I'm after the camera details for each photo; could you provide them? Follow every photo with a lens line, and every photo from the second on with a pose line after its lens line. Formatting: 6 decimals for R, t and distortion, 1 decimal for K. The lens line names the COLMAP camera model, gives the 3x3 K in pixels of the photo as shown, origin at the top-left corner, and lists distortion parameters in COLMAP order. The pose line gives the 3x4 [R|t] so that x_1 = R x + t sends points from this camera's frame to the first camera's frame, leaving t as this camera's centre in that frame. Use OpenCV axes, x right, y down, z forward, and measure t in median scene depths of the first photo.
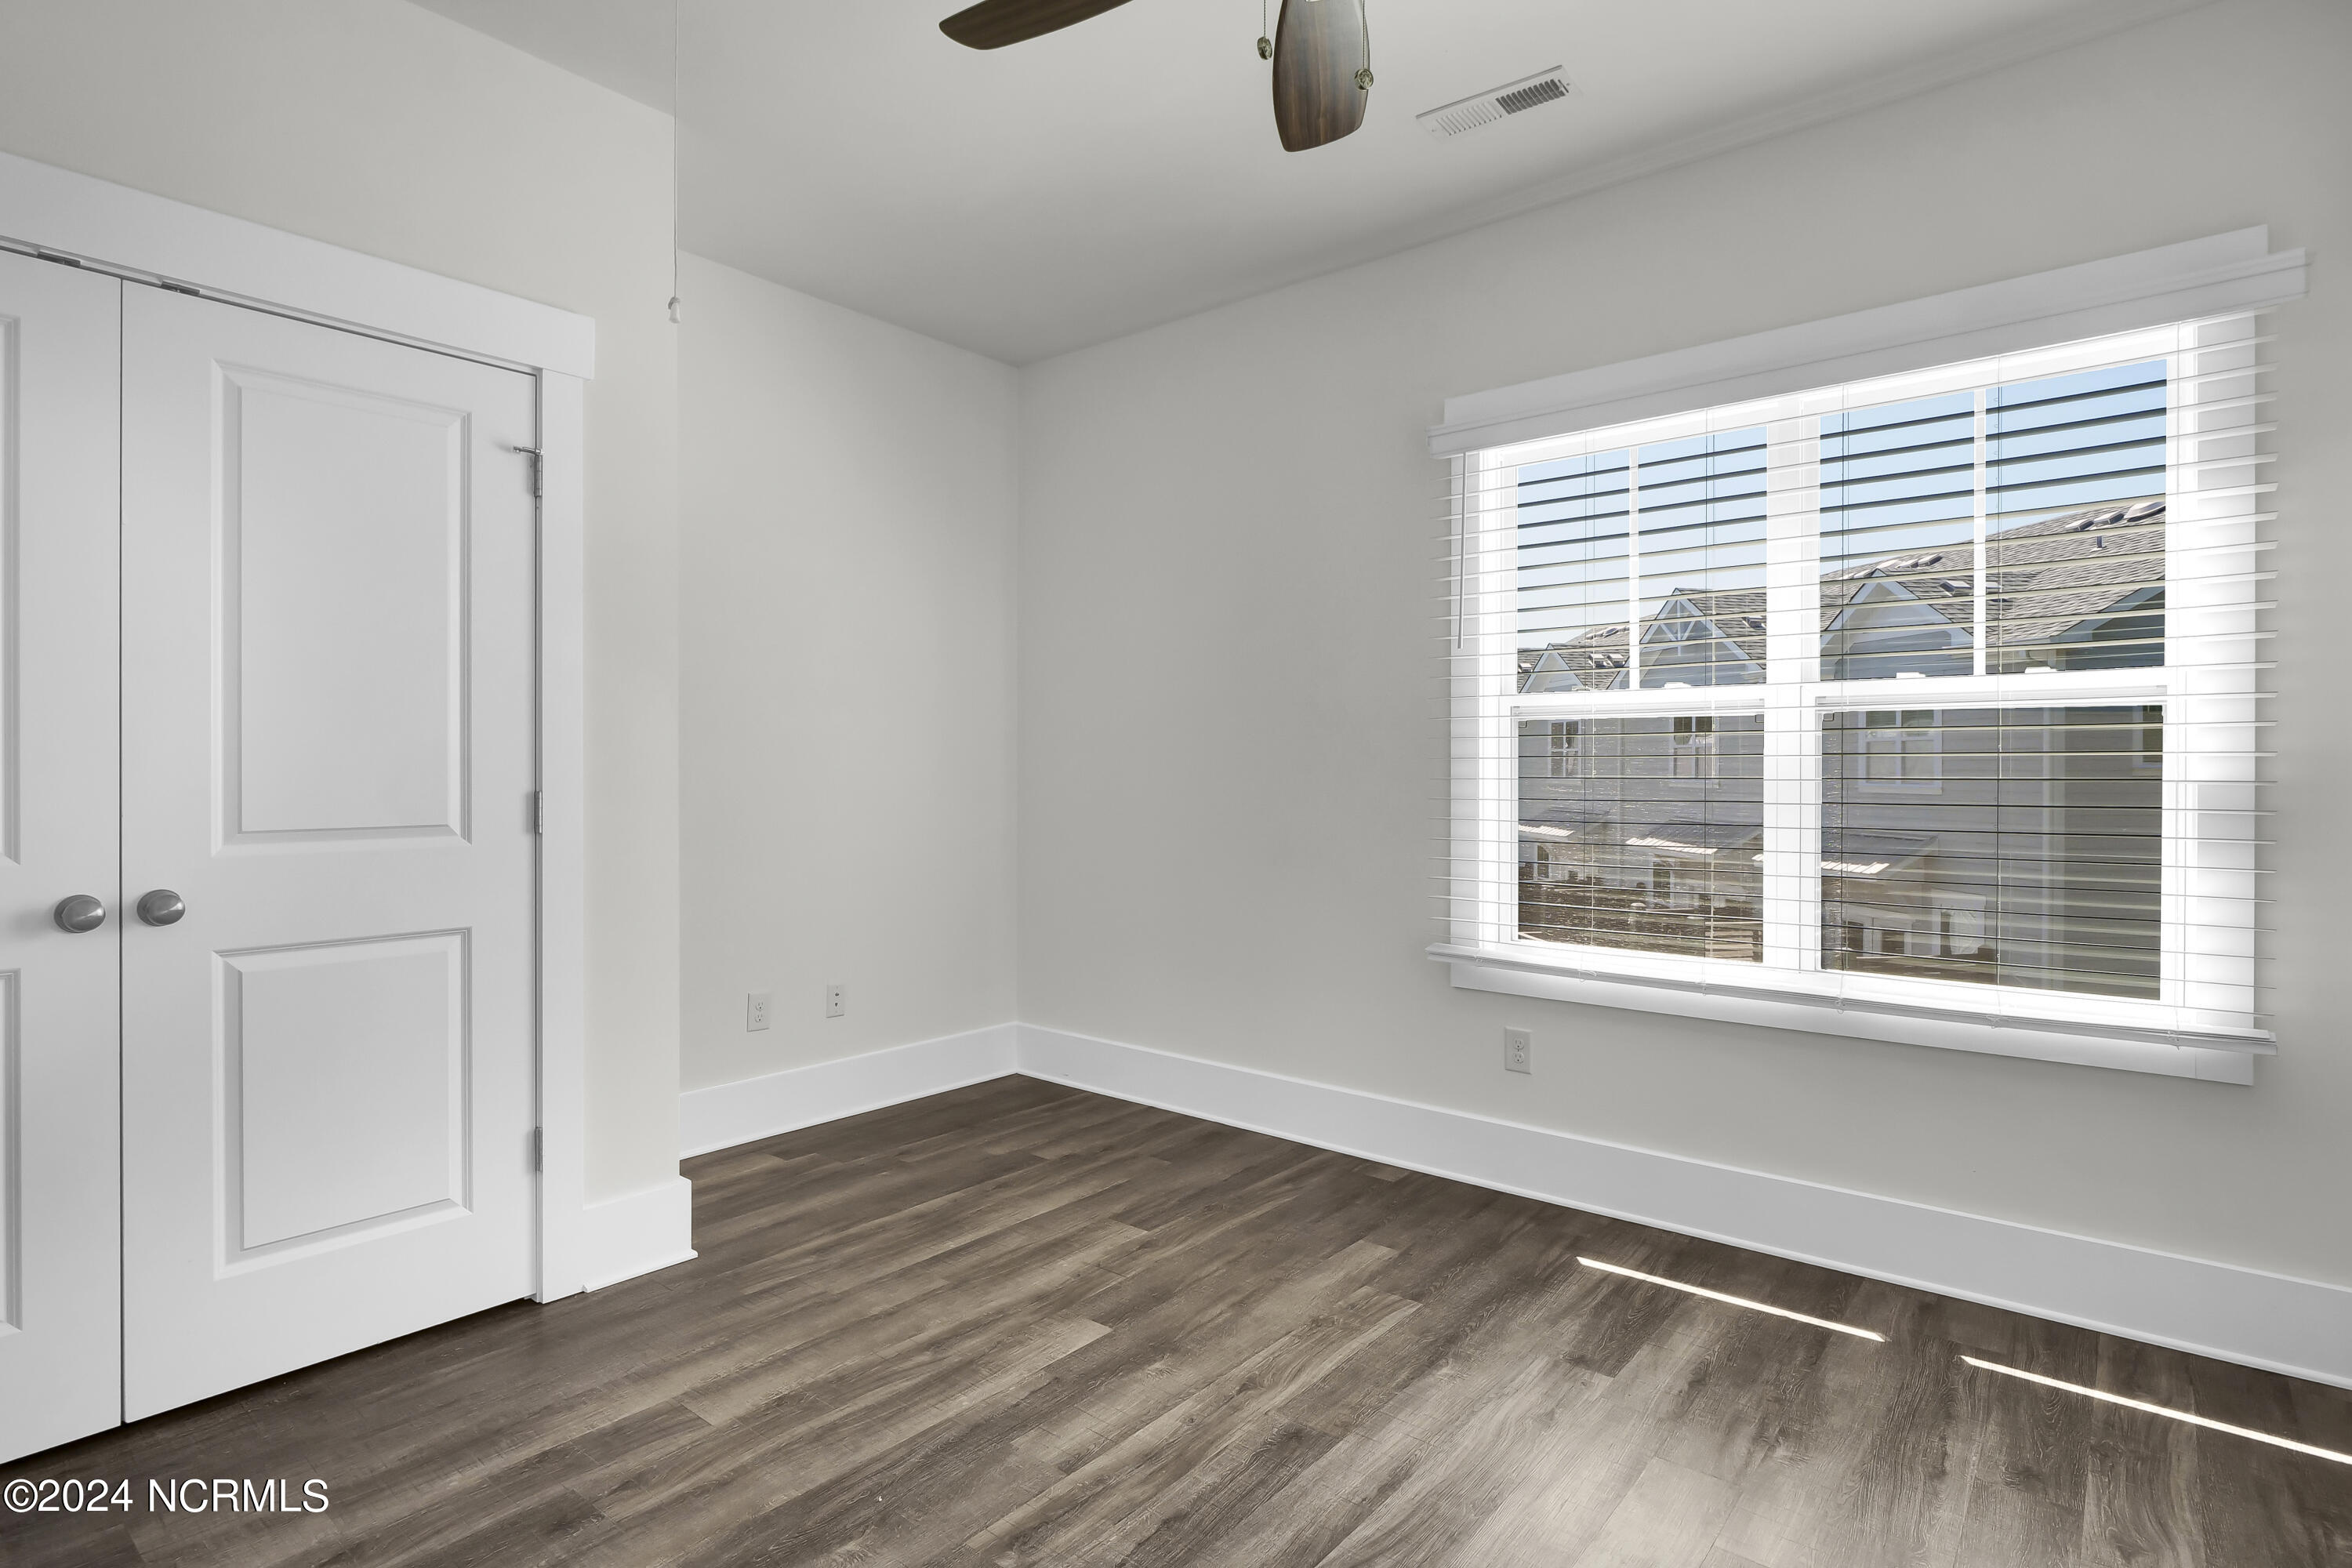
lens RADIAL K [[1198.8, 0, 1170.5], [0, 1198.8, 771.5], [0, 0, 1]] dist [-0.007904, -0.002149]
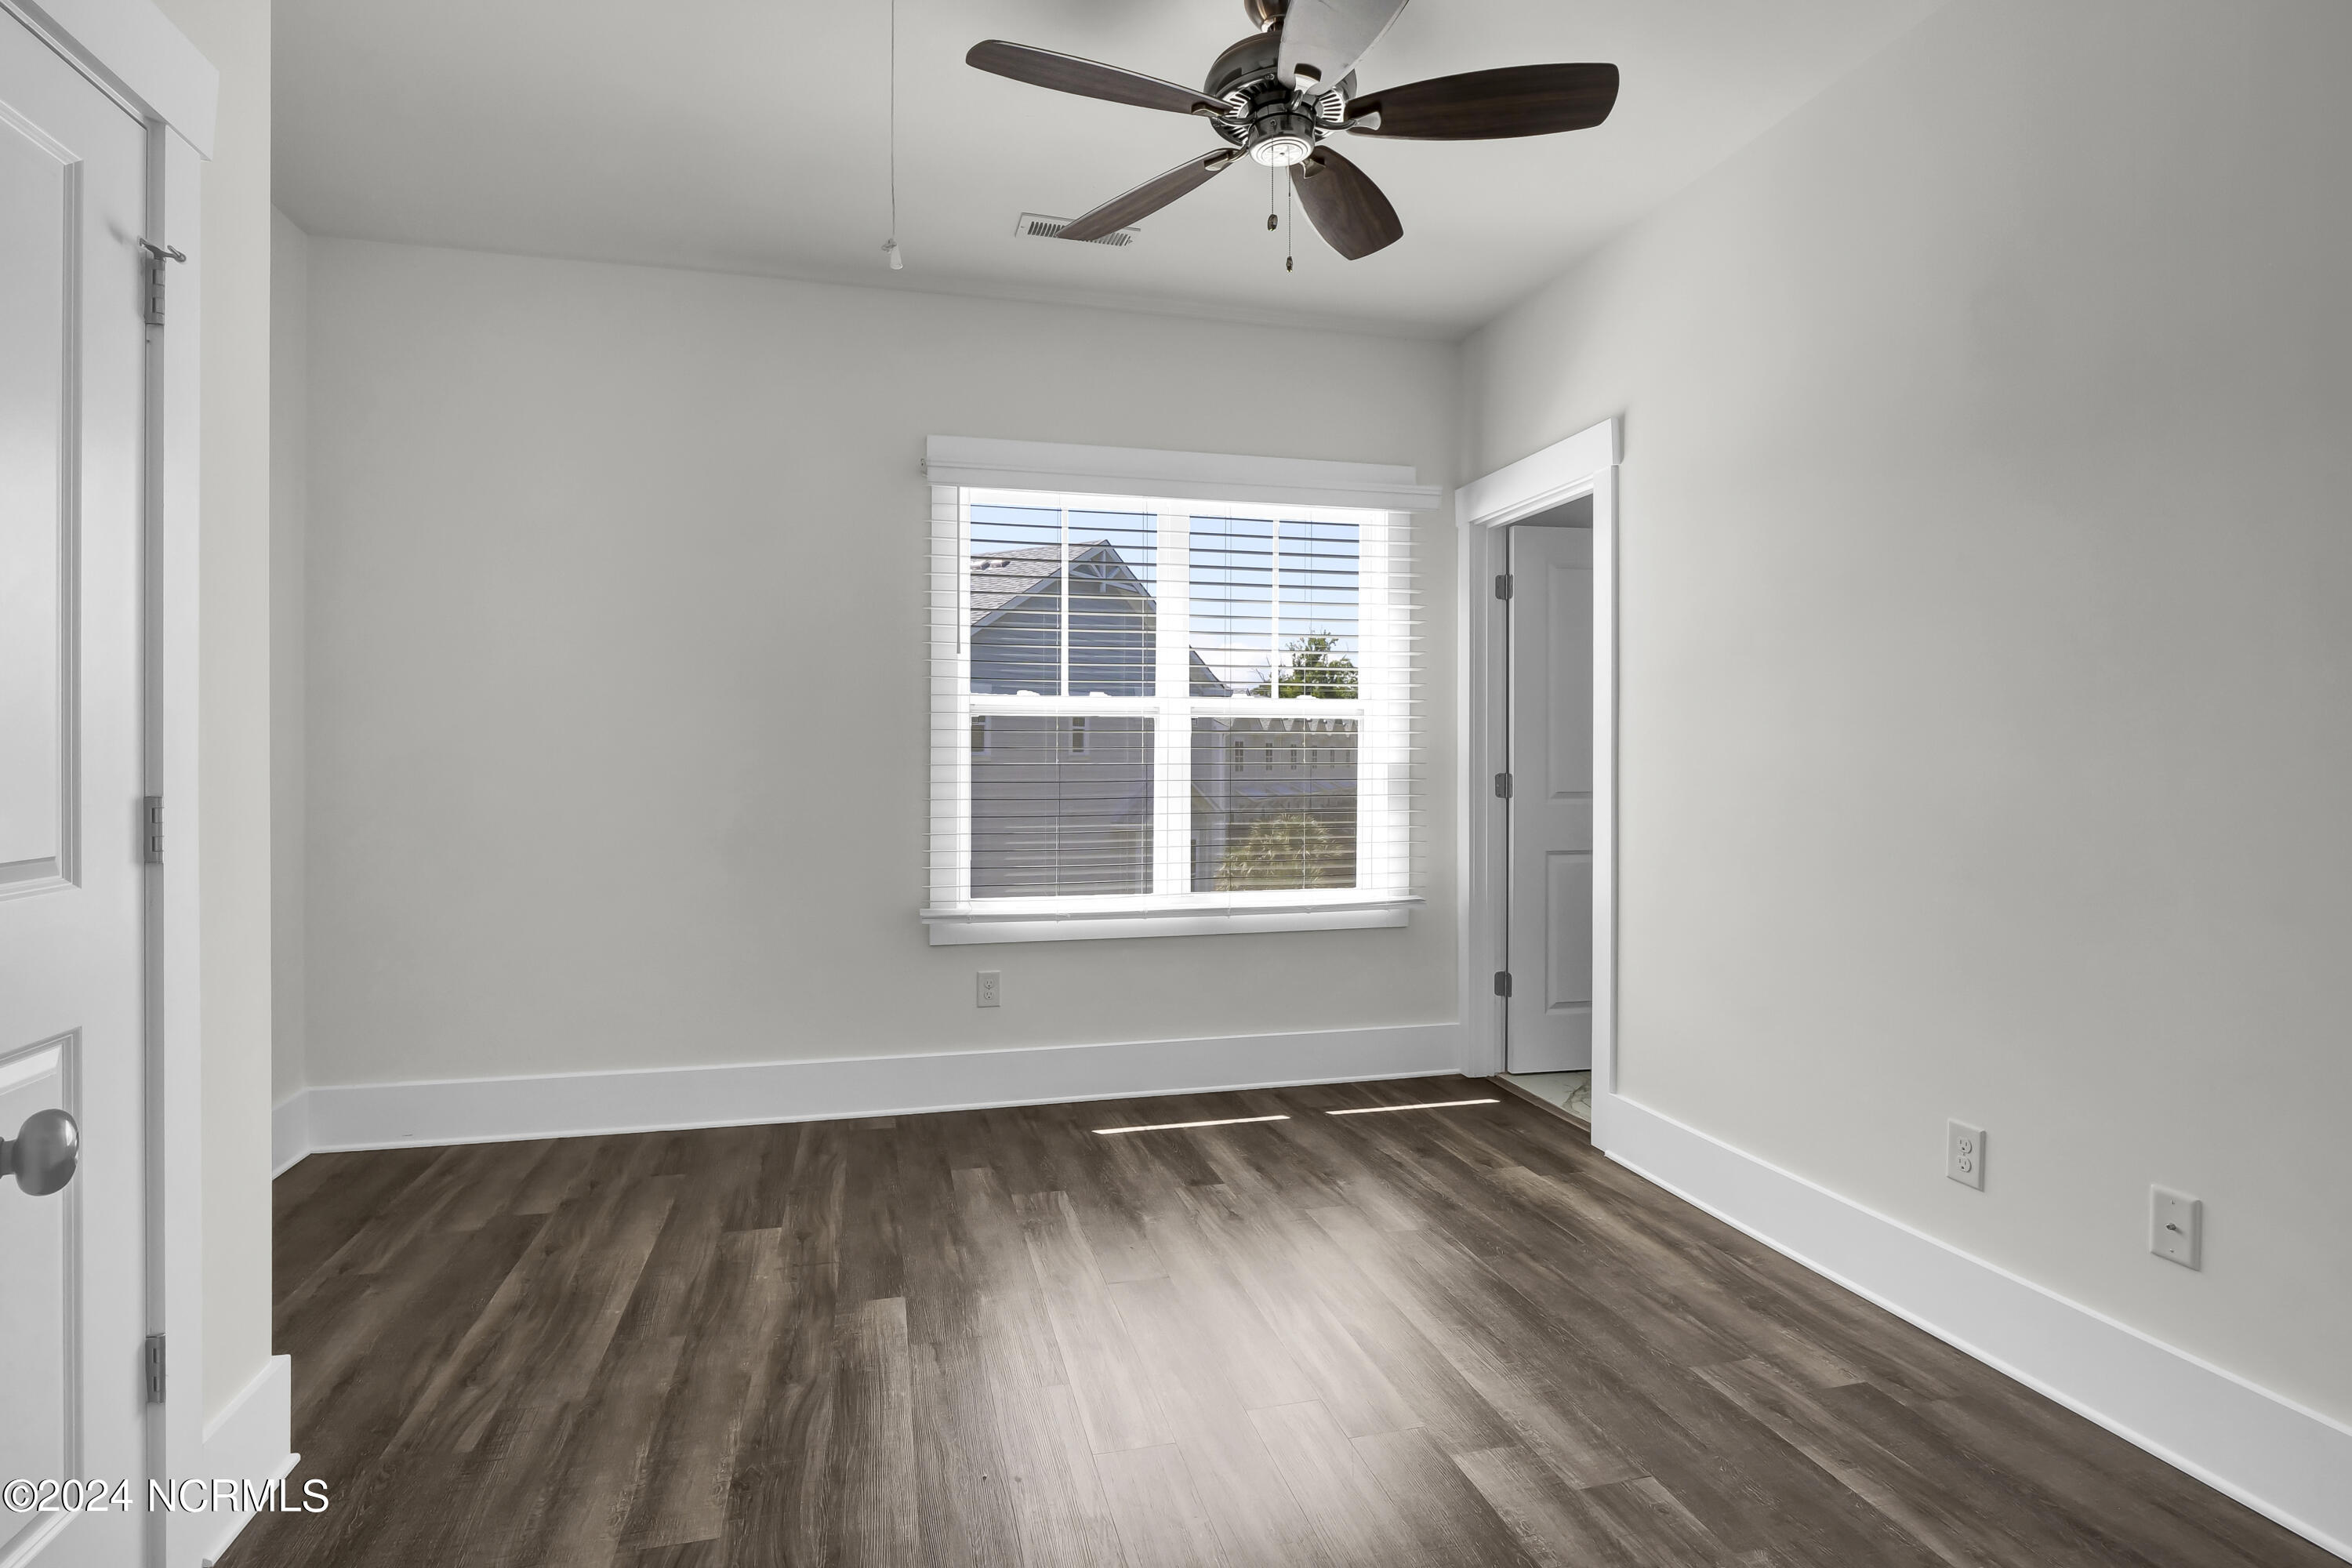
lens RADIAL K [[1143.0, 0, 1167.2], [0, 1143.0, 749.9], [0, 0, 1]] dist [0.003014, -0.000959]
pose [[0.595073, 0.003608, 0.803663, -0.636288], [0.002131, 0.999979, -0.006067, -0.002005], [-0.803669, 0.005323, 0.595053, 0.198017]]
